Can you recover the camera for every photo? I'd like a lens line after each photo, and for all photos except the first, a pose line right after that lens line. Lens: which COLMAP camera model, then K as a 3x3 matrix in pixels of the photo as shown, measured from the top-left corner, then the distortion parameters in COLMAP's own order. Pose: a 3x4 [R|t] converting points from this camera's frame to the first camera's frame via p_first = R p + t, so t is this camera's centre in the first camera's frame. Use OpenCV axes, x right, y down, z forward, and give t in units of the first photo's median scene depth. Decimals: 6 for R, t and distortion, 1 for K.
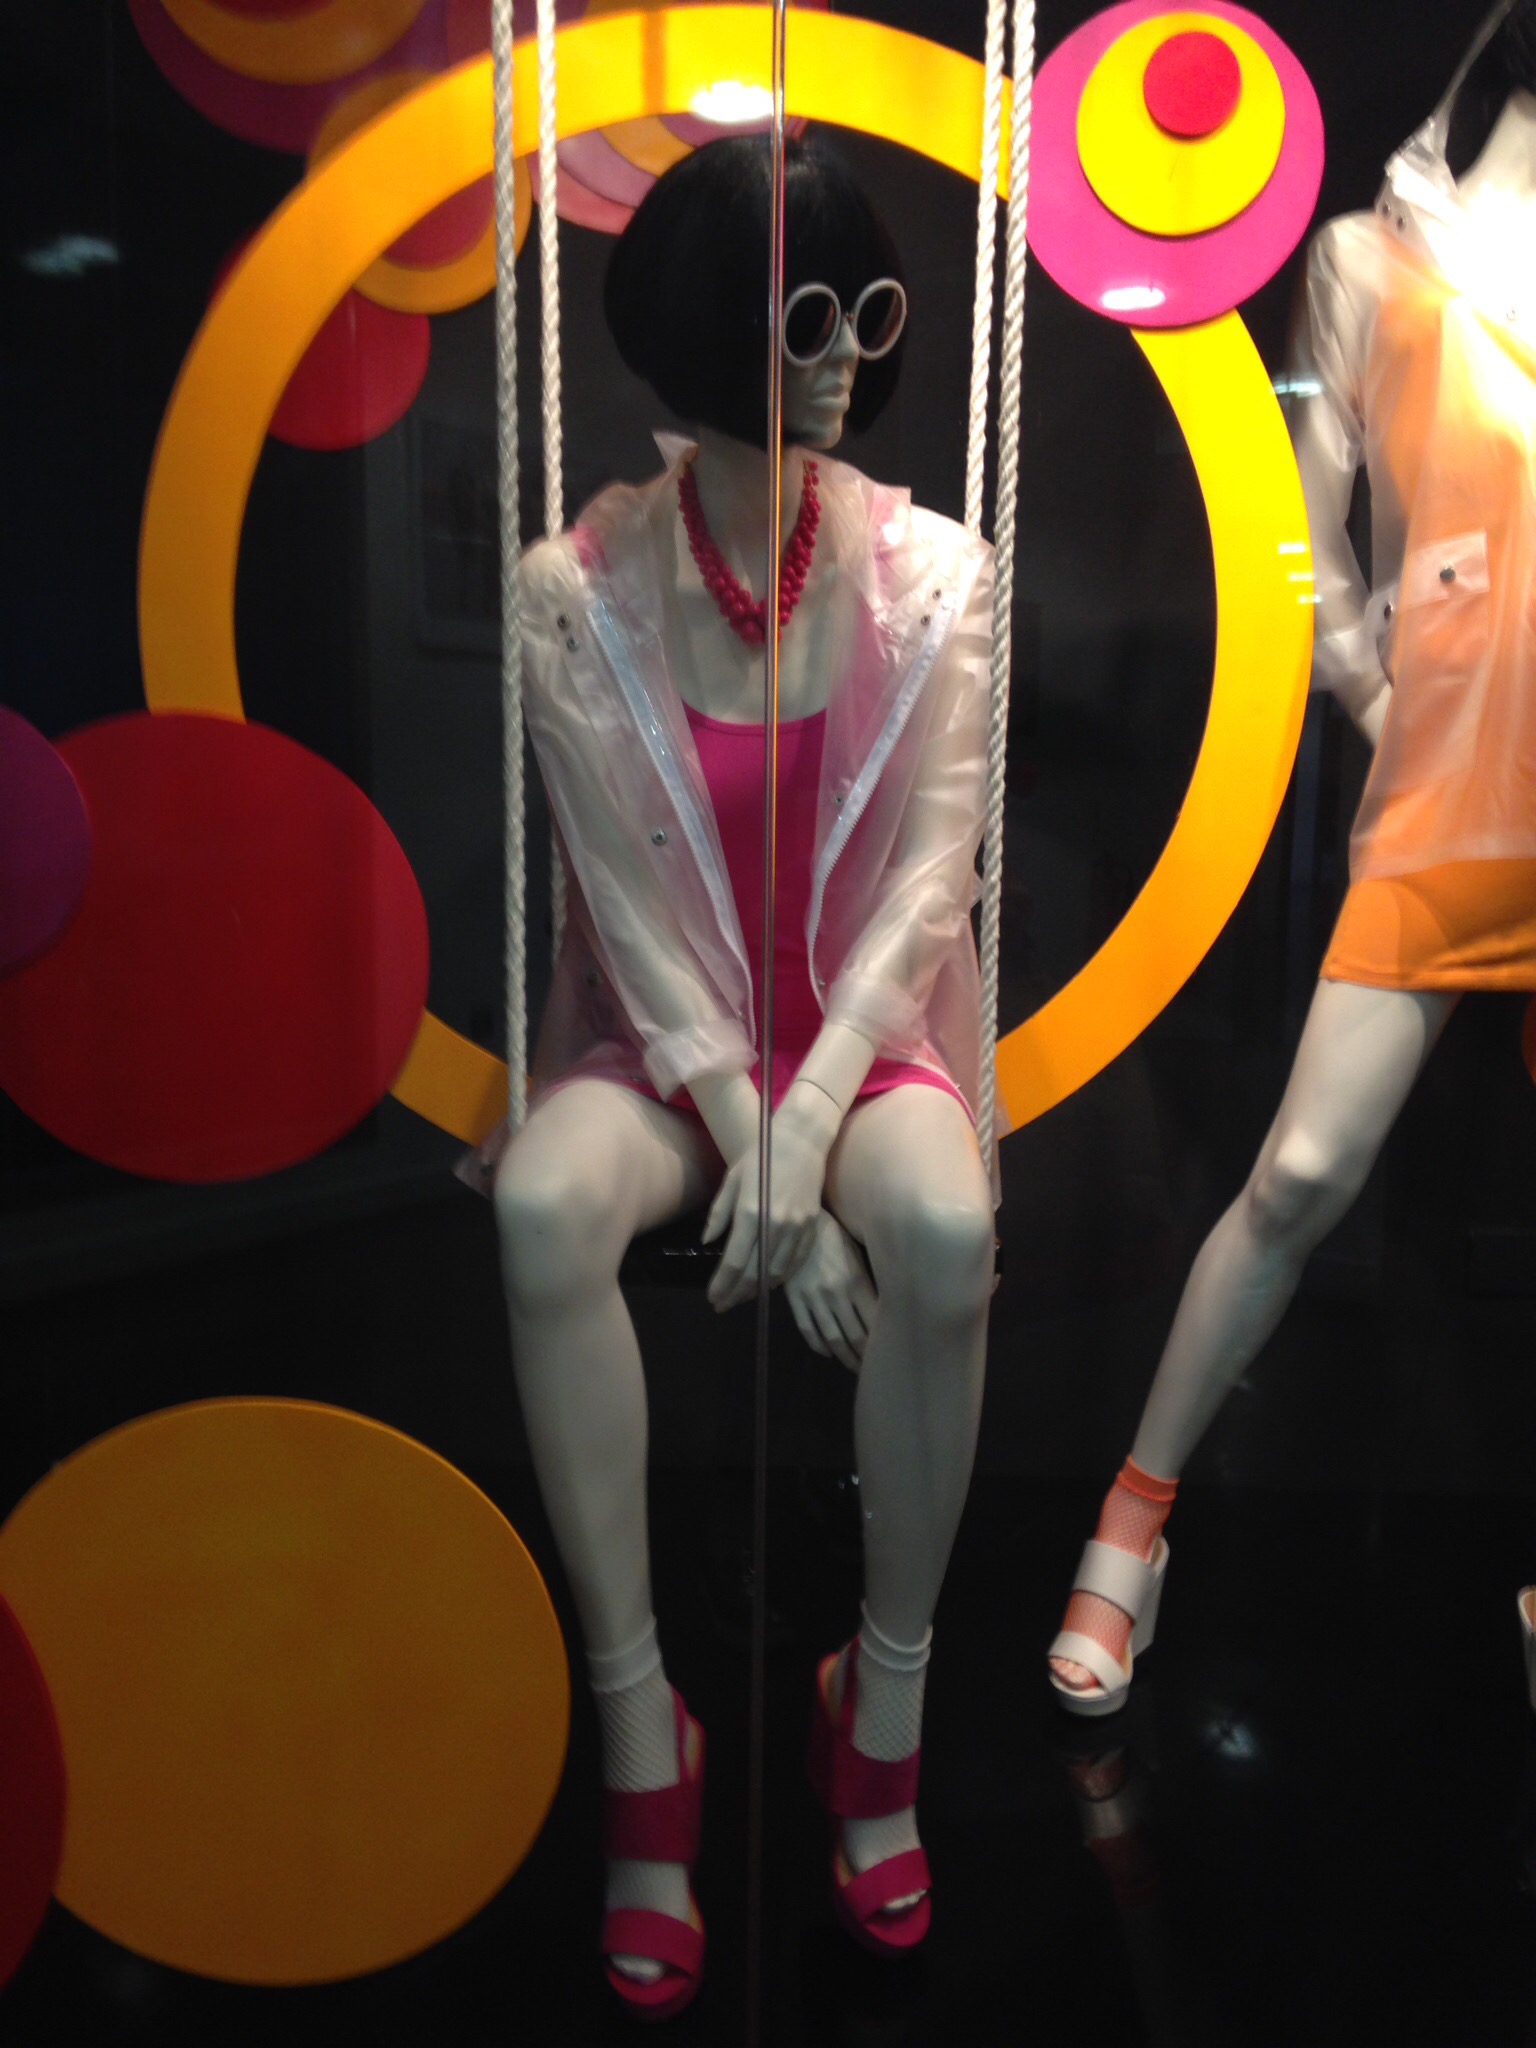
lens RADIAL K [[1872.9, 0, 767.7], [0, 1872.9, 1026.0], [0, 0, 1]] dist [0.115699, 0.000000]
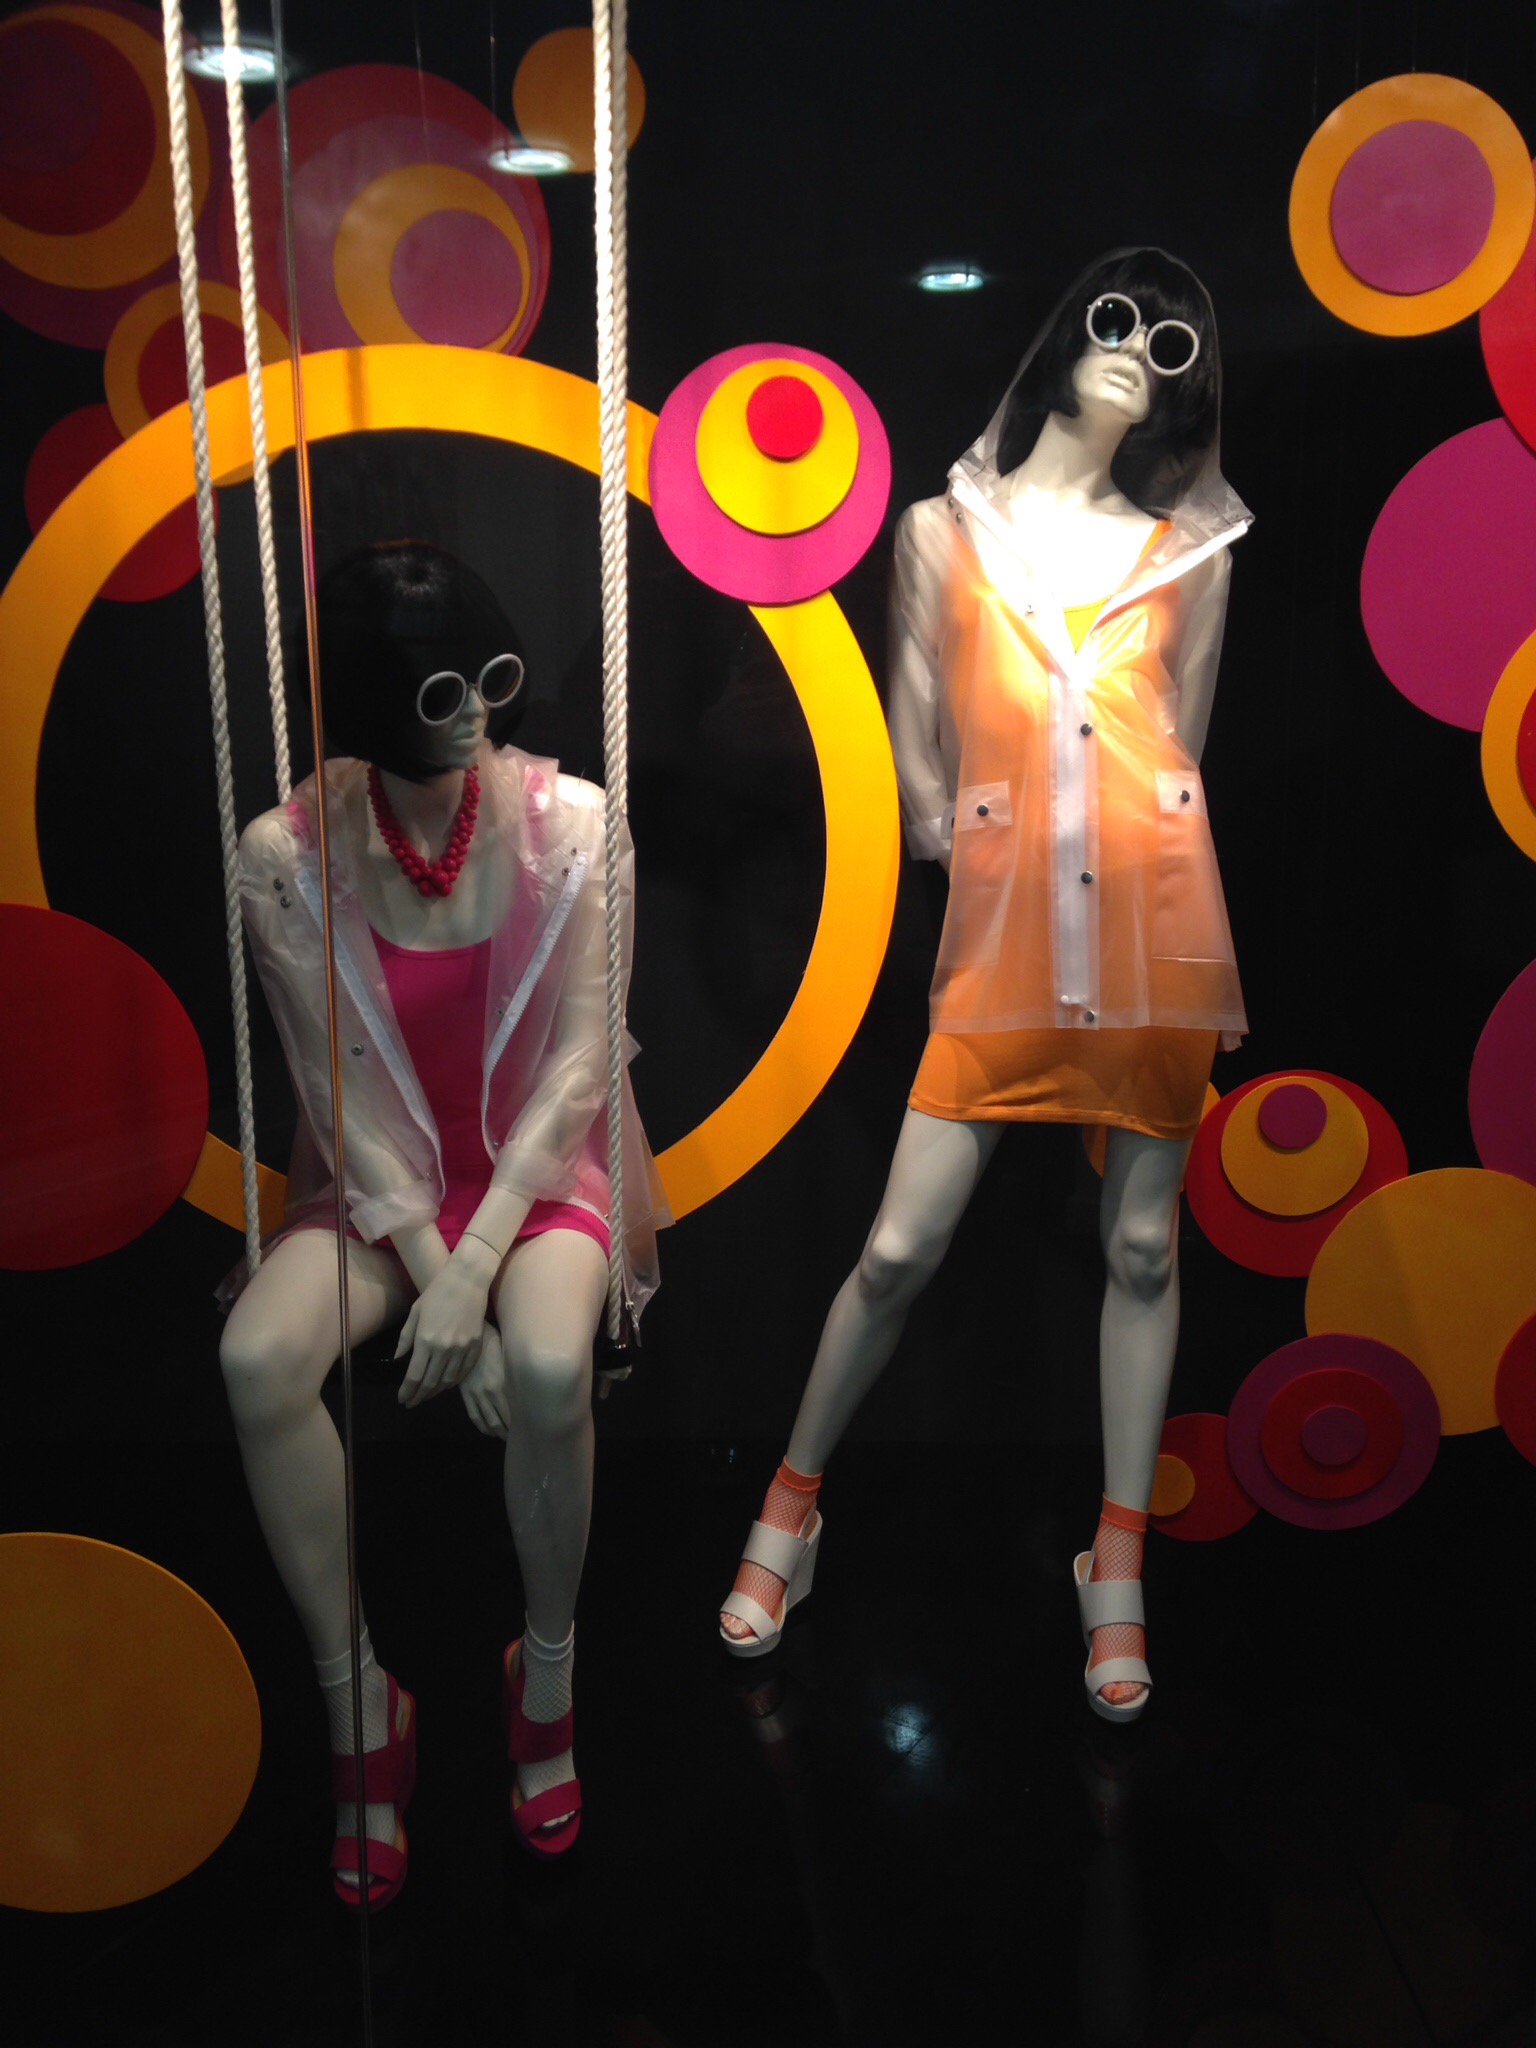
lens RADIAL K [[1872.9, 0, 772.4], [0, 1872.9, 1025.7], [0, 0, 1]] dist [0.115699, 0.000000]
pose [[0.999316, -0.013762, 0.034333, 0.179818], [0.010606, 0.995843, 0.090465, -0.224615], [-0.035436, -0.090039, 0.995308, -0.304947]]
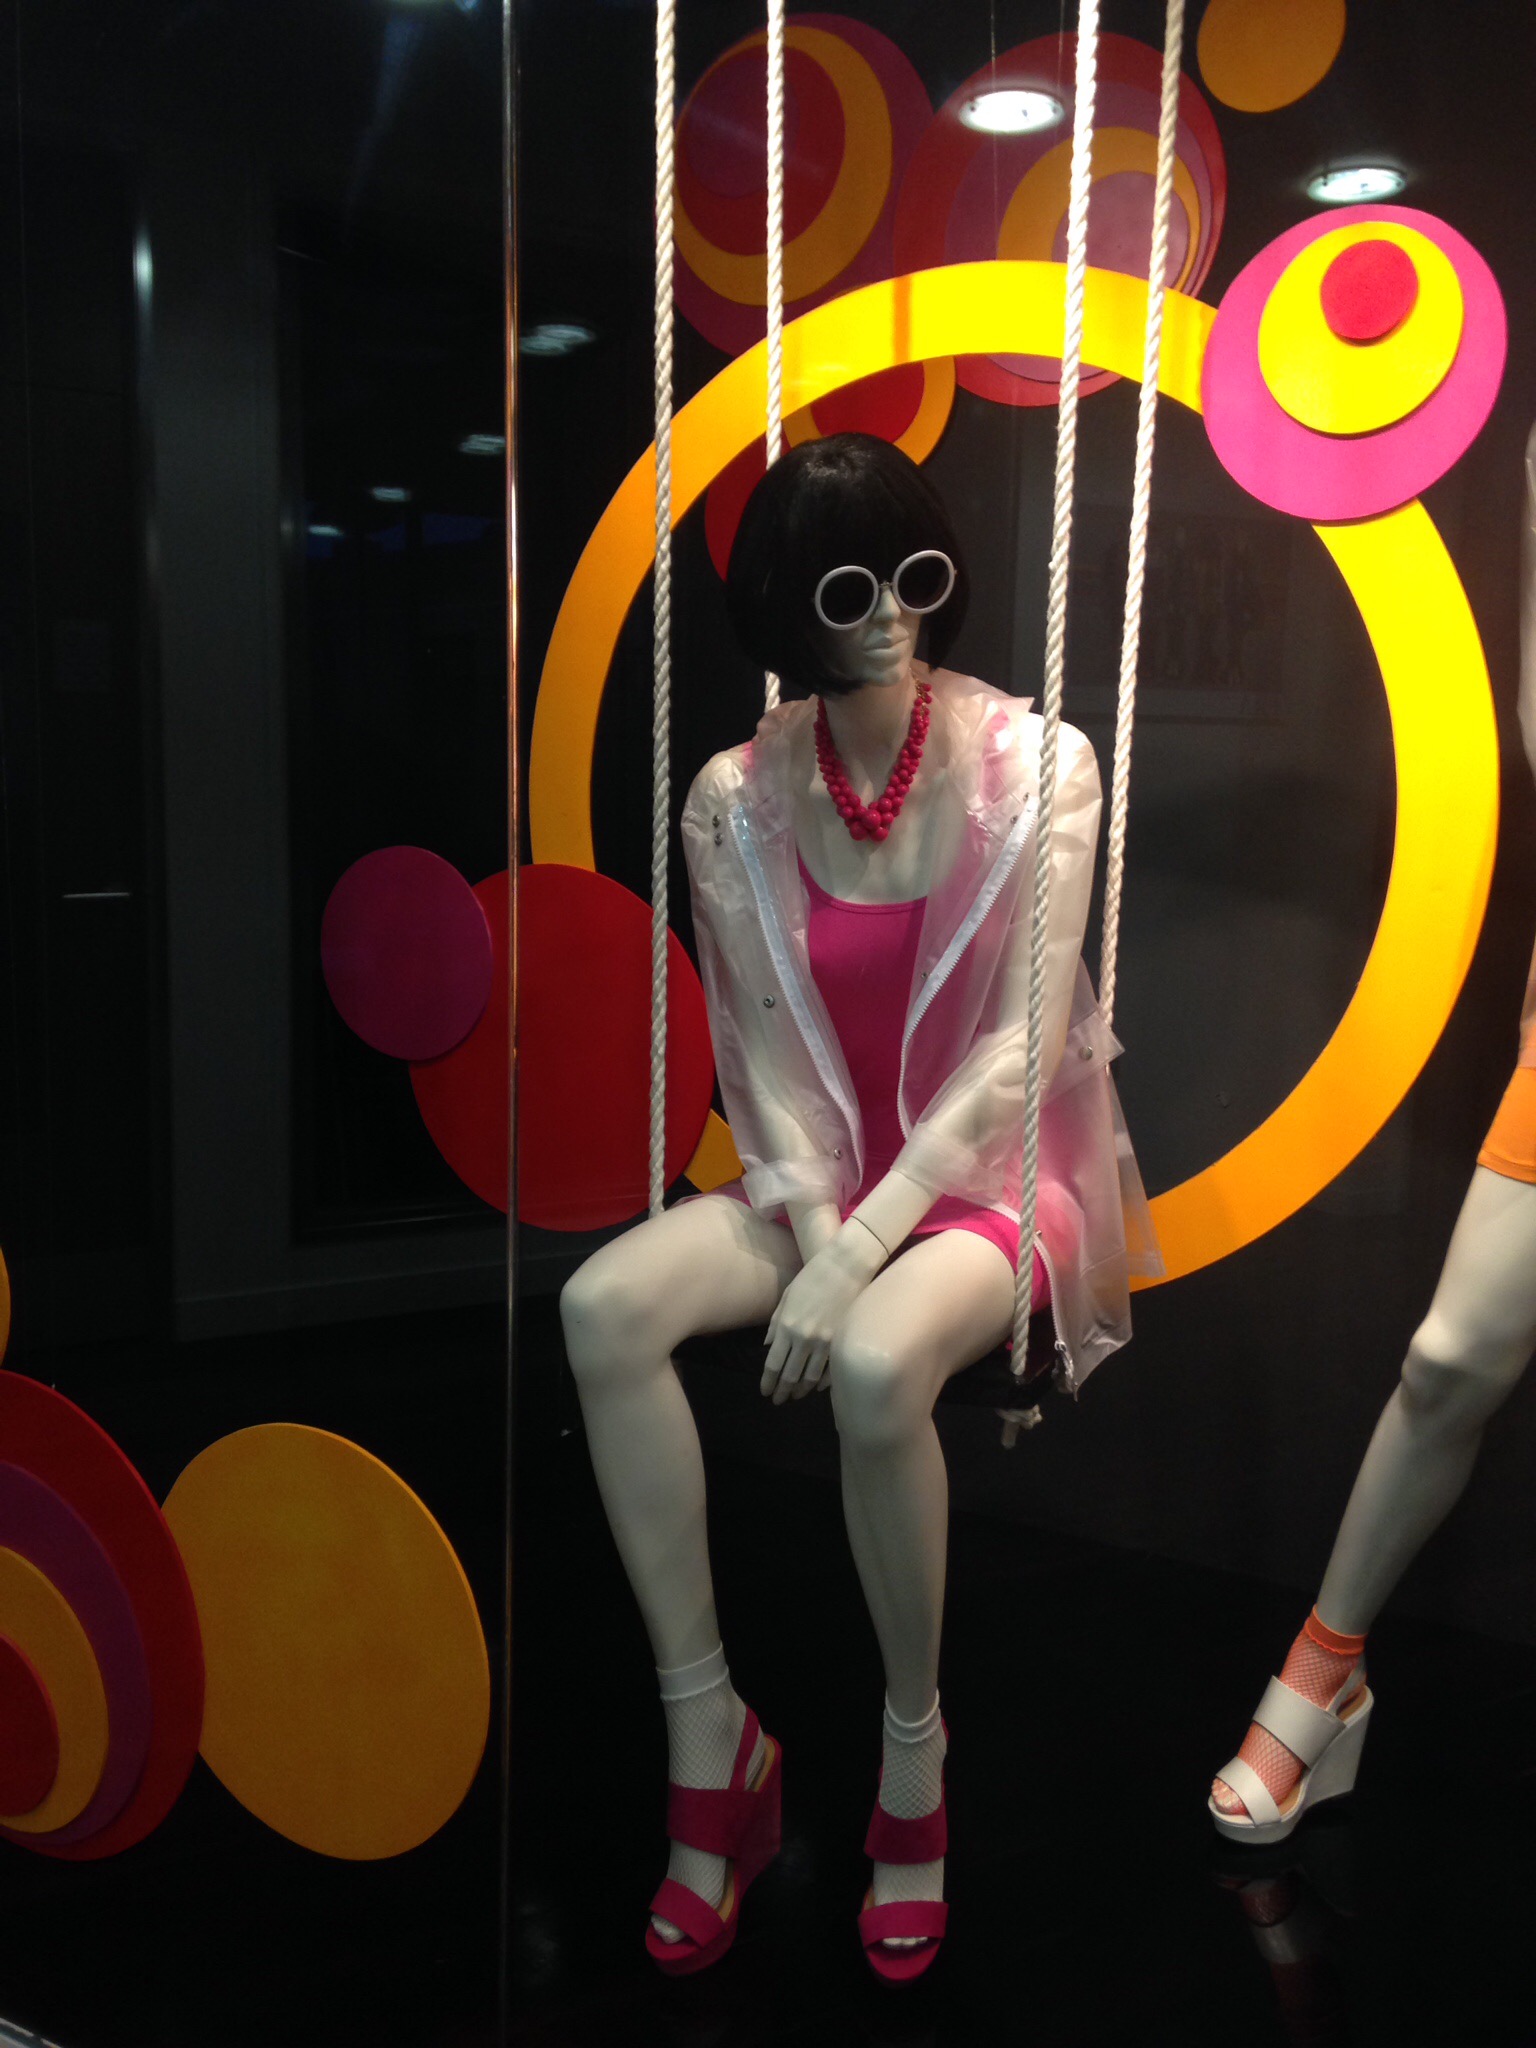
lens RADIAL K [[1872.9, 0, 764.1], [0, 1872.9, 1030.3], [0, 0, 1]] dist [0.115699, 0.000000]
pose [[0.893225, 0.068716, -0.444327, 0.455577], [-0.066165, 0.997582, 0.021267, -0.103532], [0.444714, 0.010403, 0.895612, -0.070797]]
